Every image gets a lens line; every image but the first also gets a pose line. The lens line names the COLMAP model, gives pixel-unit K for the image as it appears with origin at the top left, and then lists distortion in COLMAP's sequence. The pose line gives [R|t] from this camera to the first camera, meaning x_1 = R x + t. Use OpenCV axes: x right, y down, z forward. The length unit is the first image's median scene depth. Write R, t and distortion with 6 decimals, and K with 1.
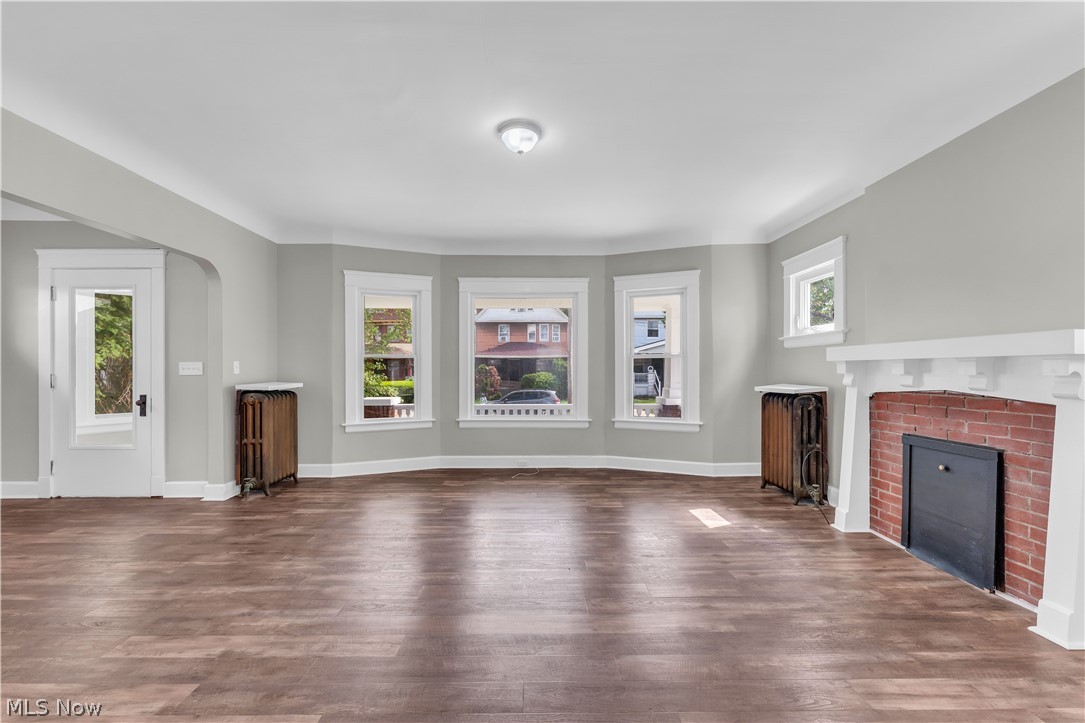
lens RADIAL K [[435.8, 0, 537.6], [0, 435.8, 371.4], [0, 0, 1]] dist [-0.000945, 0.000068]
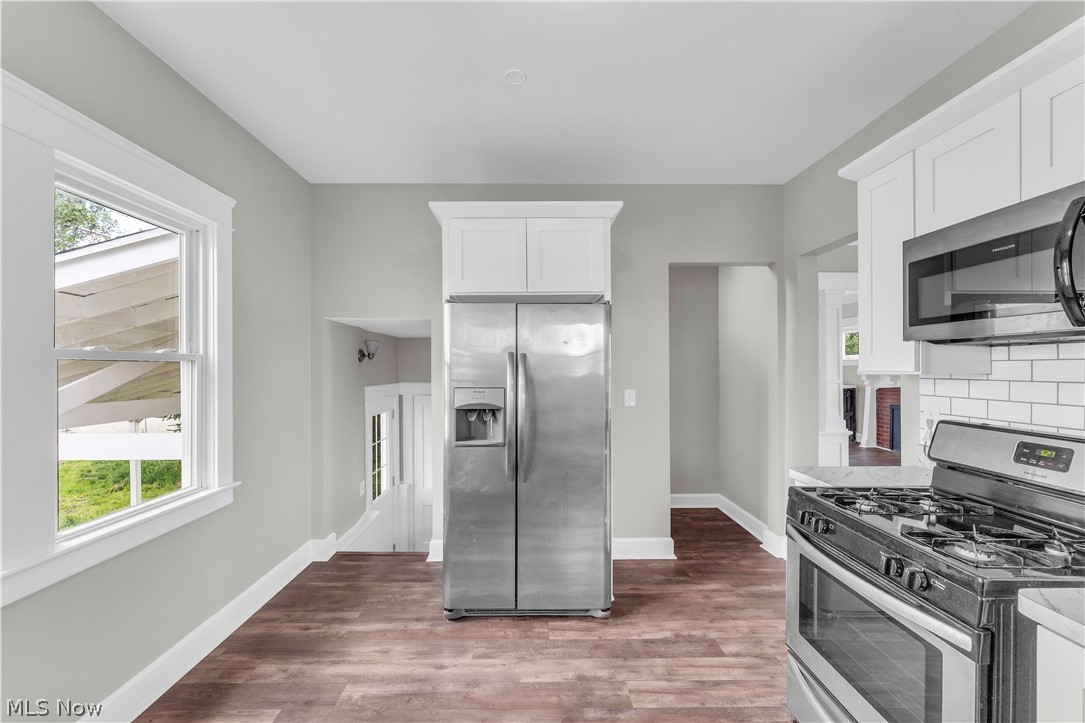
lens RADIAL K [[435.8, 0, 522.6], [0, 435.8, 368.2], [0, 0, 1]] dist [-0.000945, 0.000068]
pose [[0.999616, -0.000336, -0.027702, -1.093801], [0.000251, 0.999995, -0.003088, -0.052955], [0.027703, 0.003080, 0.999611, -1.418981]]
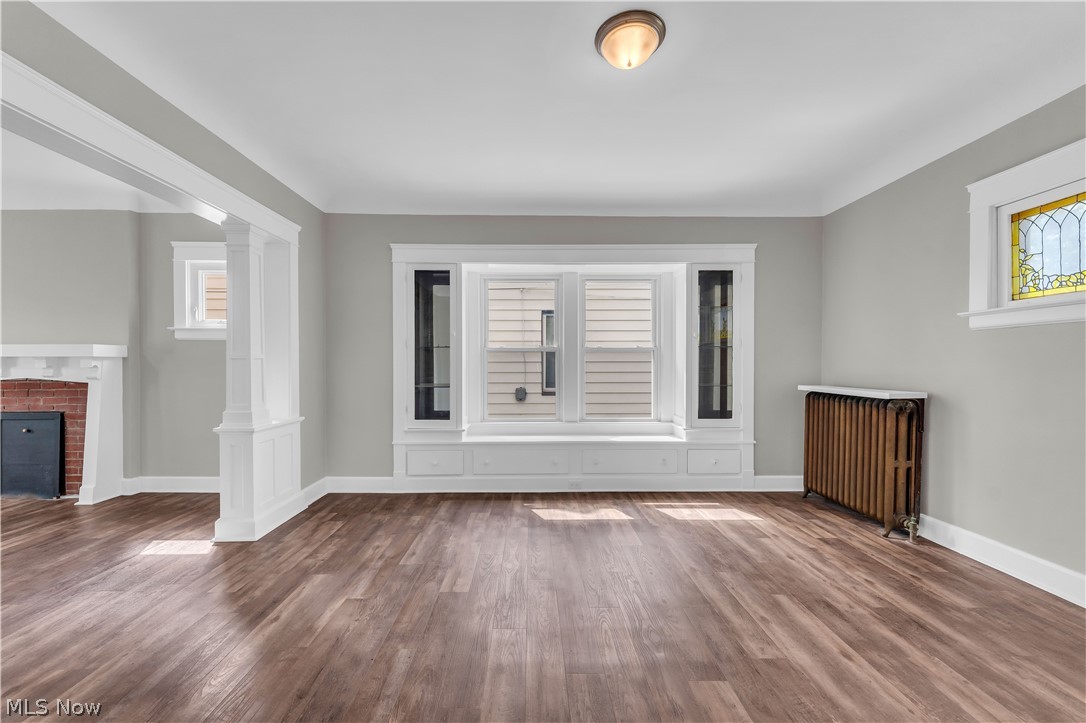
lens RADIAL K [[436.2, 0, 535.2], [0, 436.2, 366.5], [0, 0, 1]] dist [-0.000945, 0.000068]
pose [[0.002976, -0.005132, 0.999982, -0.453301], [0.004550, 0.999977, 0.005119, 0.002781], [-0.999985, 0.004535, 0.003000, -0.613539]]
